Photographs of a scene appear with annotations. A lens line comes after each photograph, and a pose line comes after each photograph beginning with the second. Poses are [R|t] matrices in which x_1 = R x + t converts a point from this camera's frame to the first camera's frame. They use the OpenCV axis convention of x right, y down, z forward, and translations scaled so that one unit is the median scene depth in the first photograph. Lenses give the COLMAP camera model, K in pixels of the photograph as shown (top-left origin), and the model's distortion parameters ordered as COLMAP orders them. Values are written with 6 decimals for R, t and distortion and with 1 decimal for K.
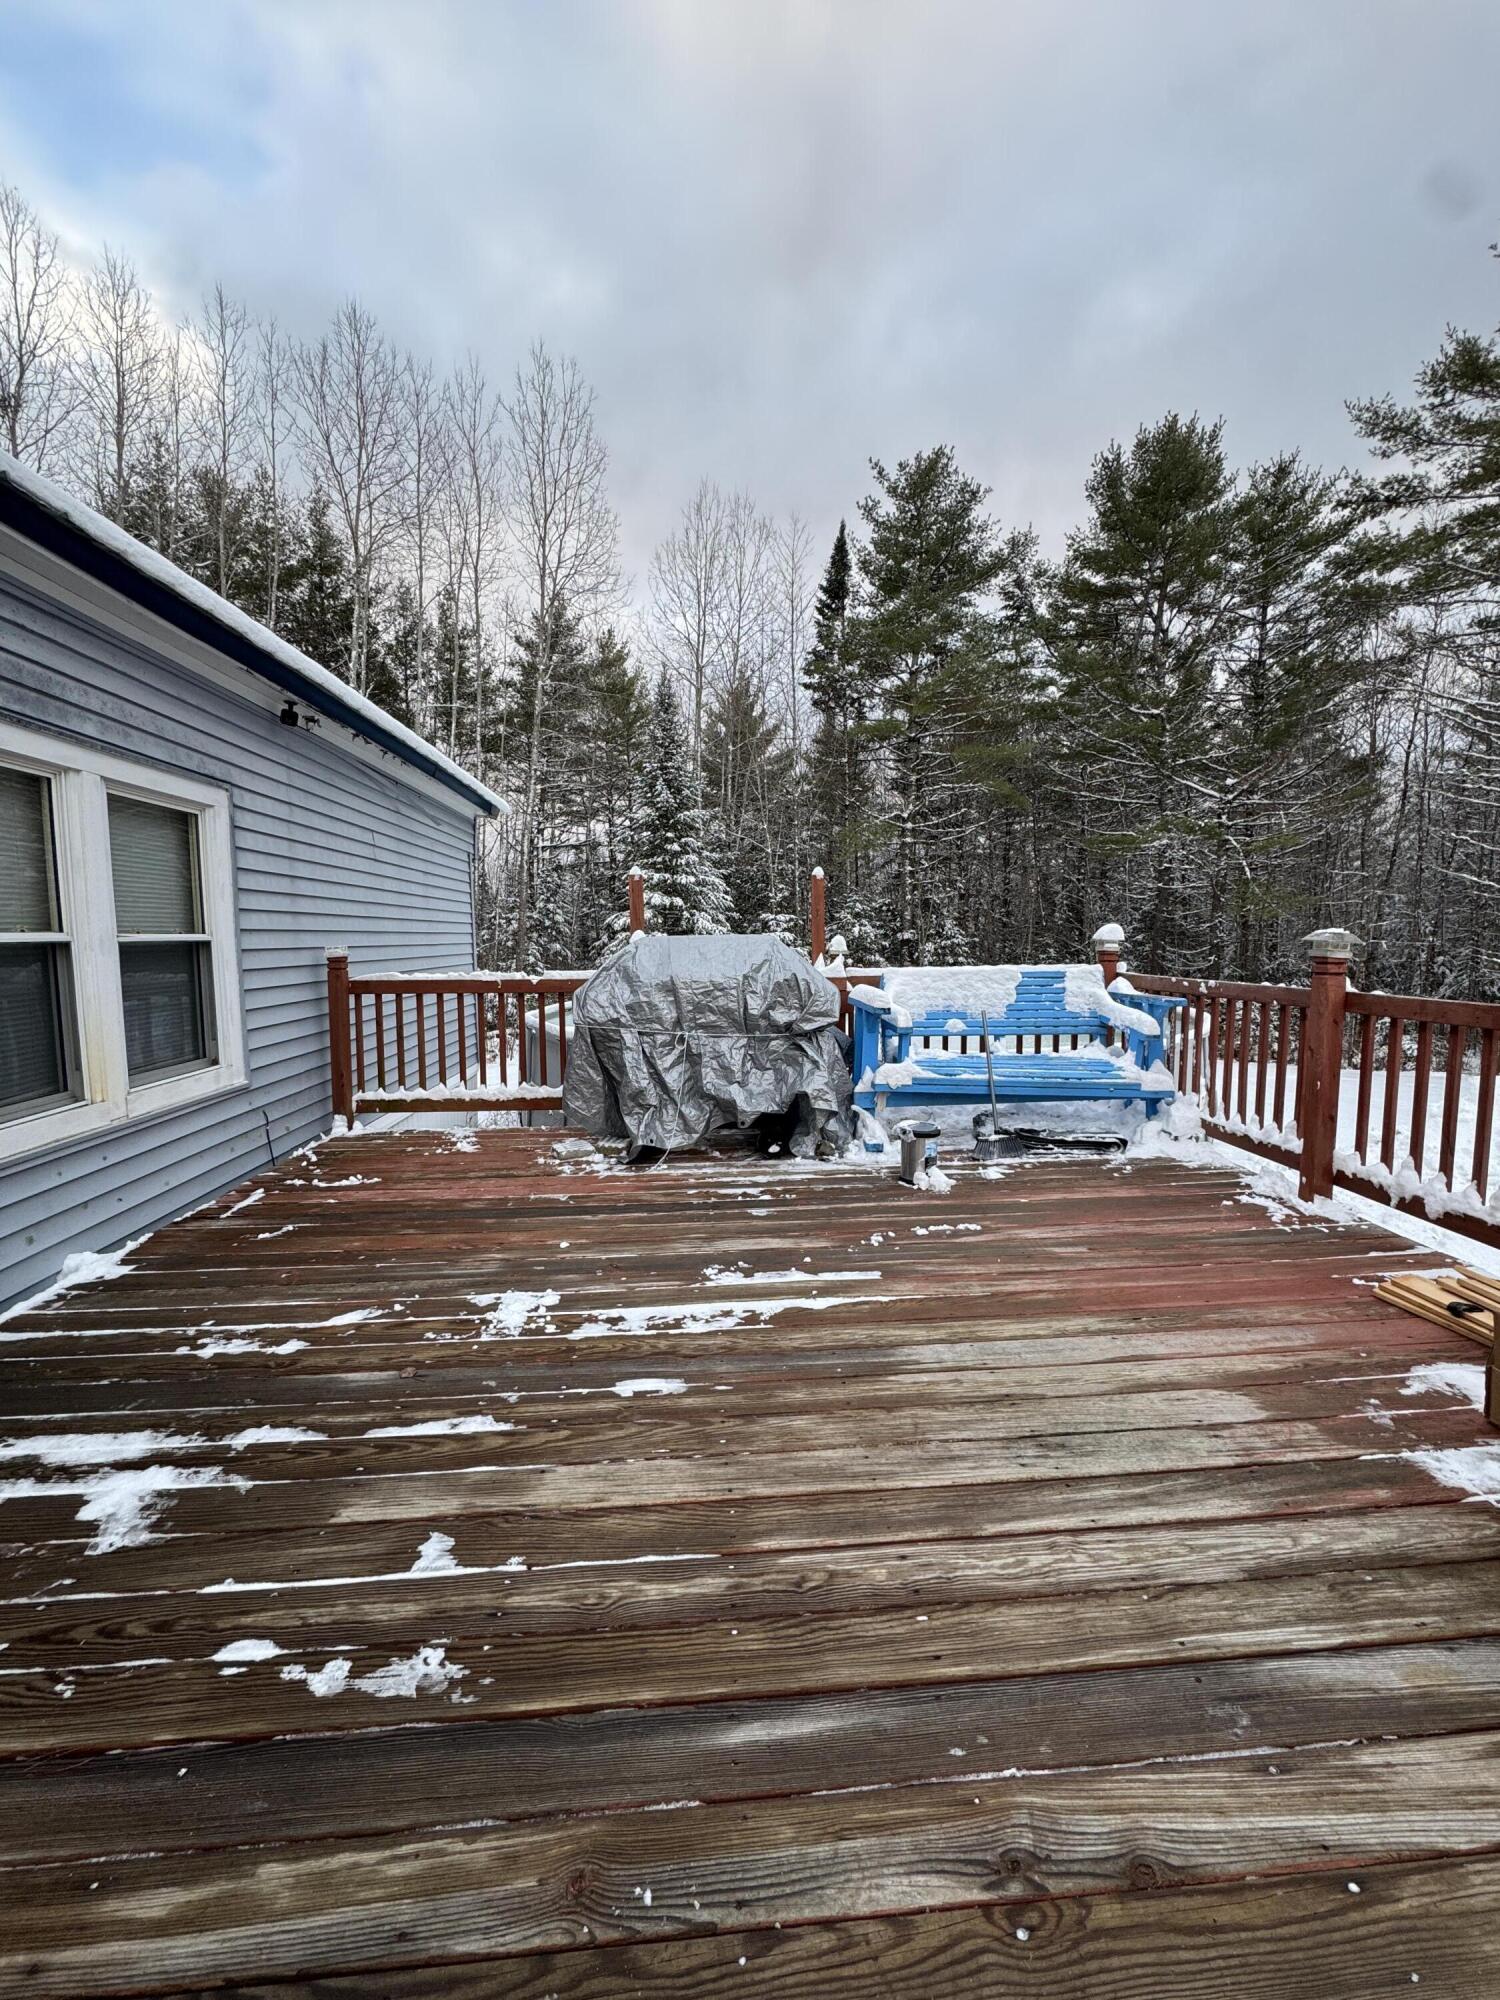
lens RADIAL K [[791.7, 0, 751.3], [0, 791.7, 1002.0], [0, 0, 1]] dist [-0.001968, -0.000460]
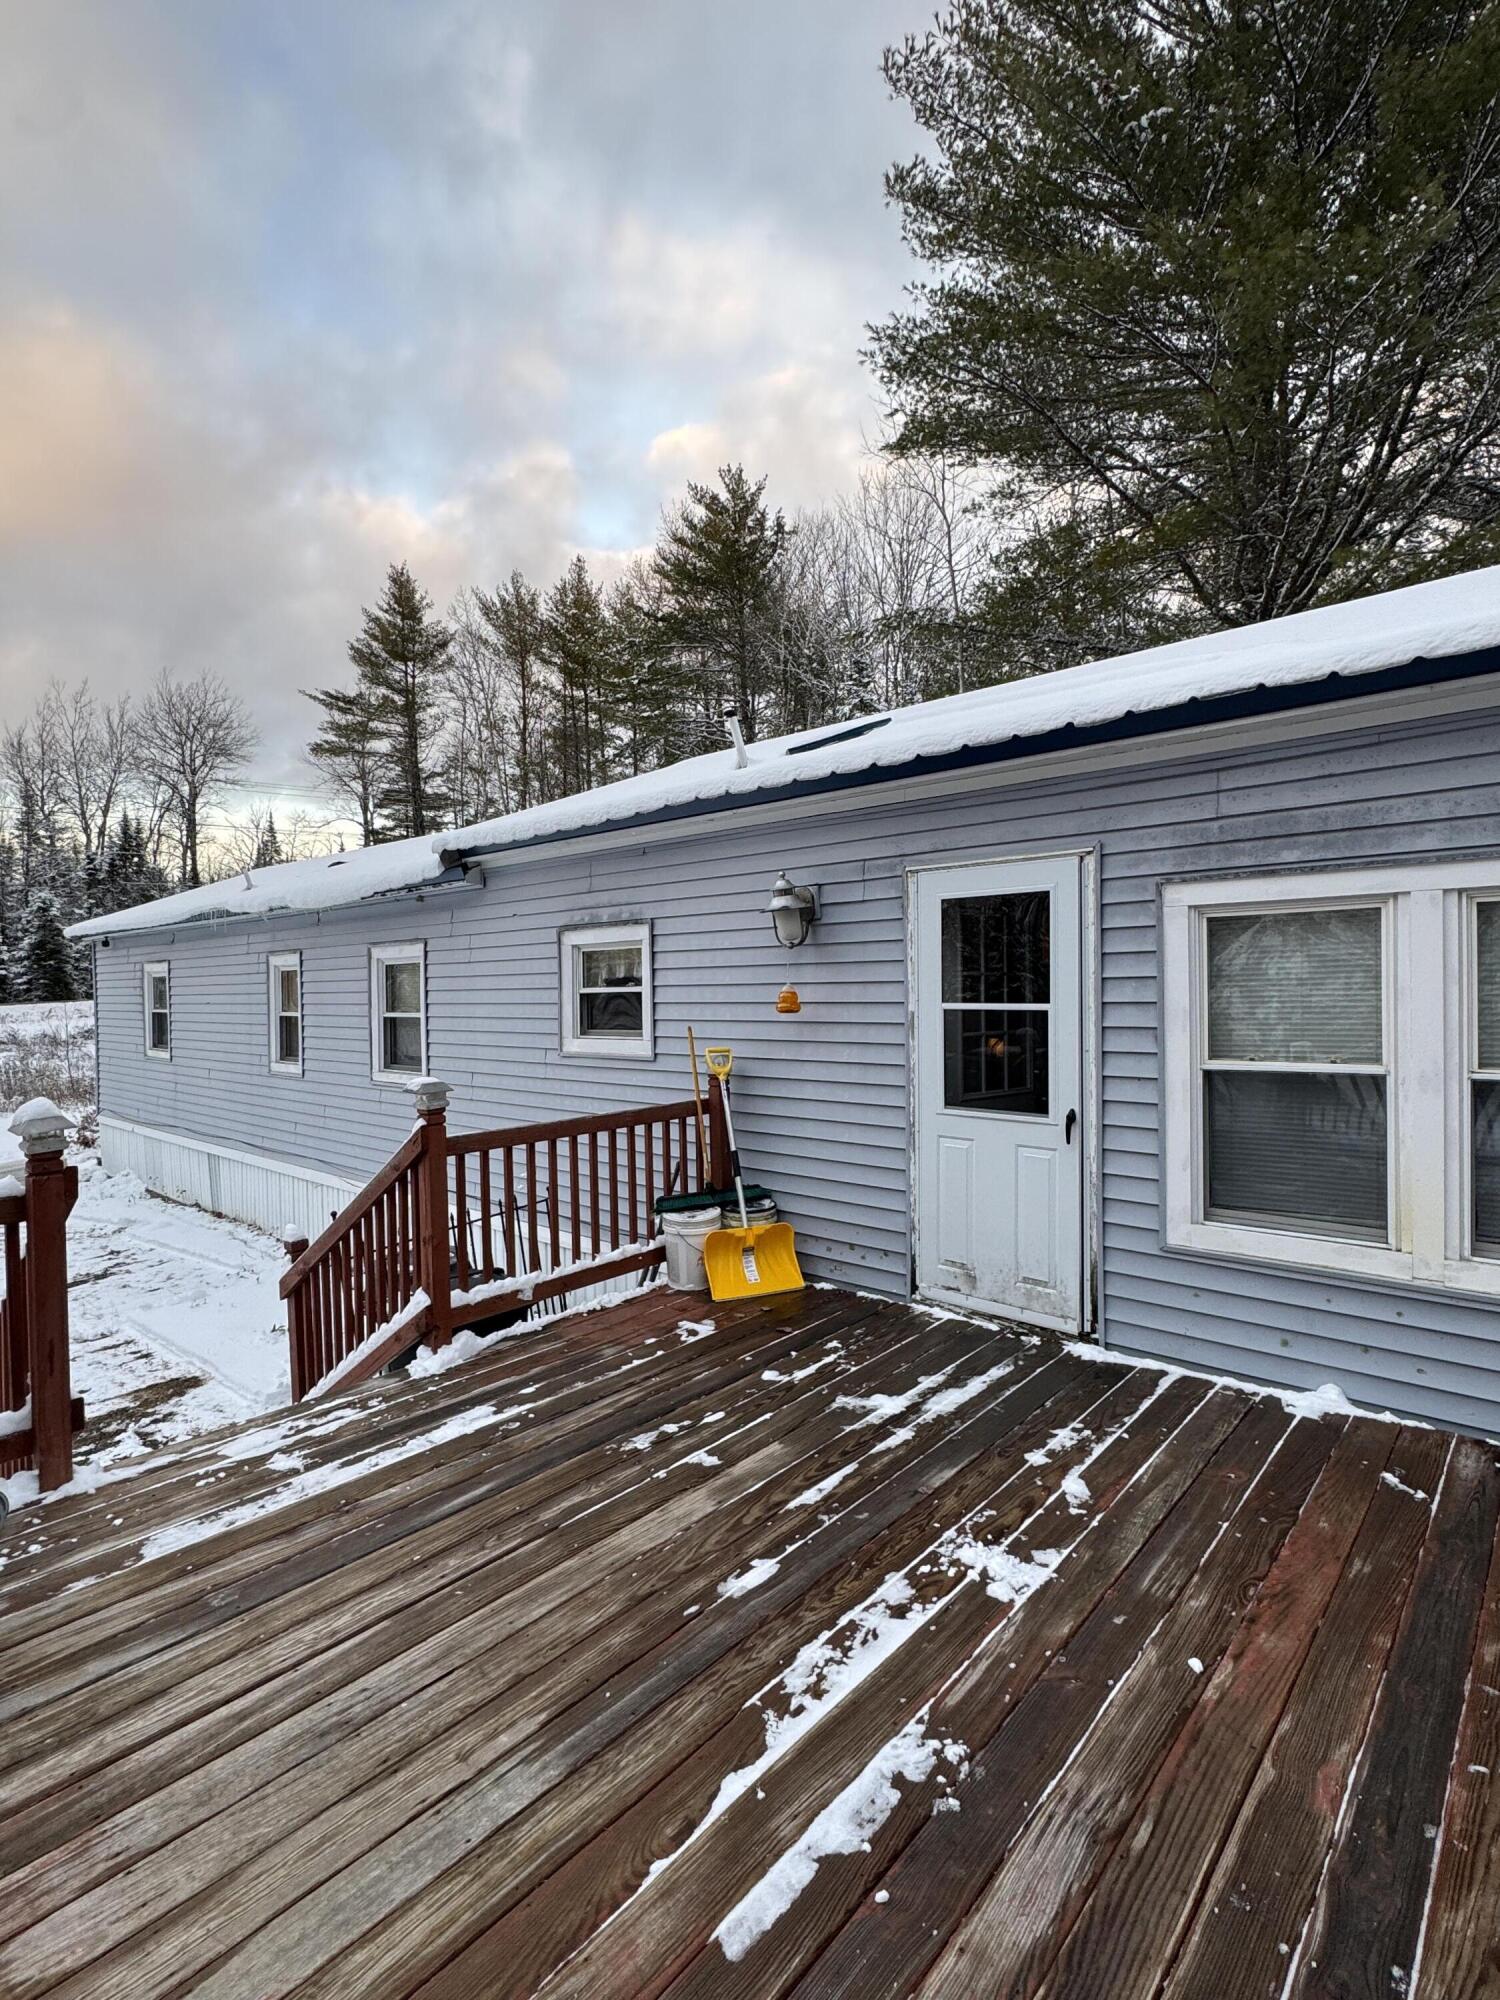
lens RADIAL K [[965.4, 0, 753.3], [0, 965.4, 1001.5], [0, 0, 1]] dist [-0.000473, 0.000322]
pose [[-0.709454, 0.031319, -0.704055, 0.349314], [-0.034290, 0.996295, 0.078872, -0.162824], [0.703917, 0.080098, -0.705751, 0.904606]]
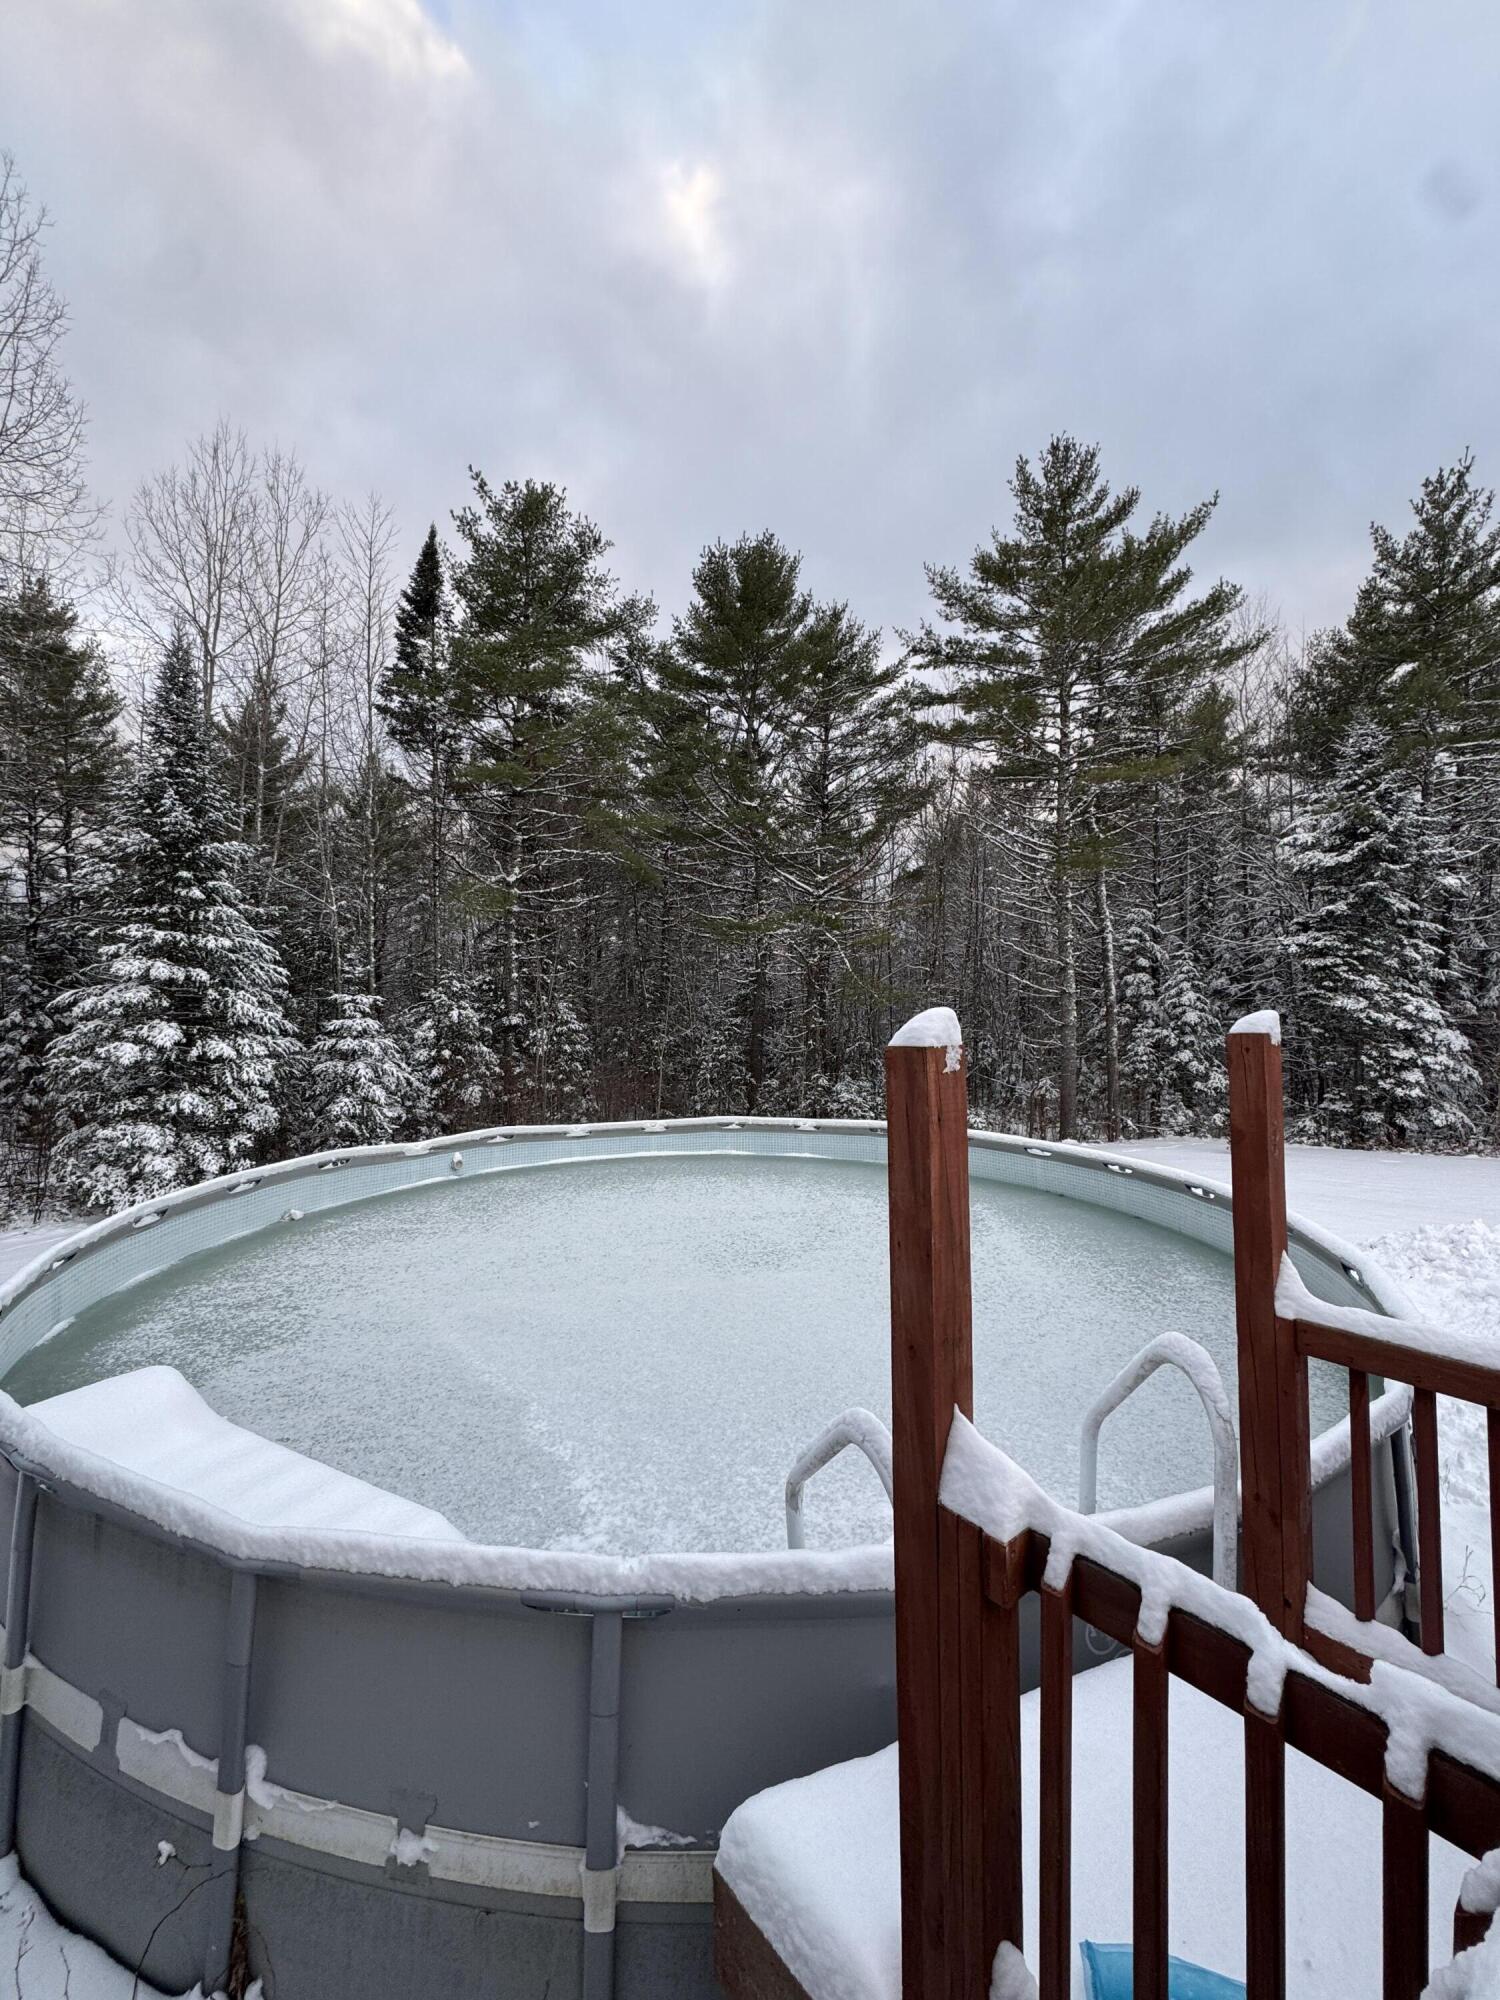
lens RADIAL K [[791.7, 0, 753.9], [0, 791.7, 1002.6], [0, 0, 1]] dist [-0.001968, -0.000460]
pose [[0.832752, 0.011773, 0.553520, -0.406541], [0.036291, 0.996463, -0.075794, -0.206363], [-0.552455, 0.083205, 0.829380, 1.107286]]
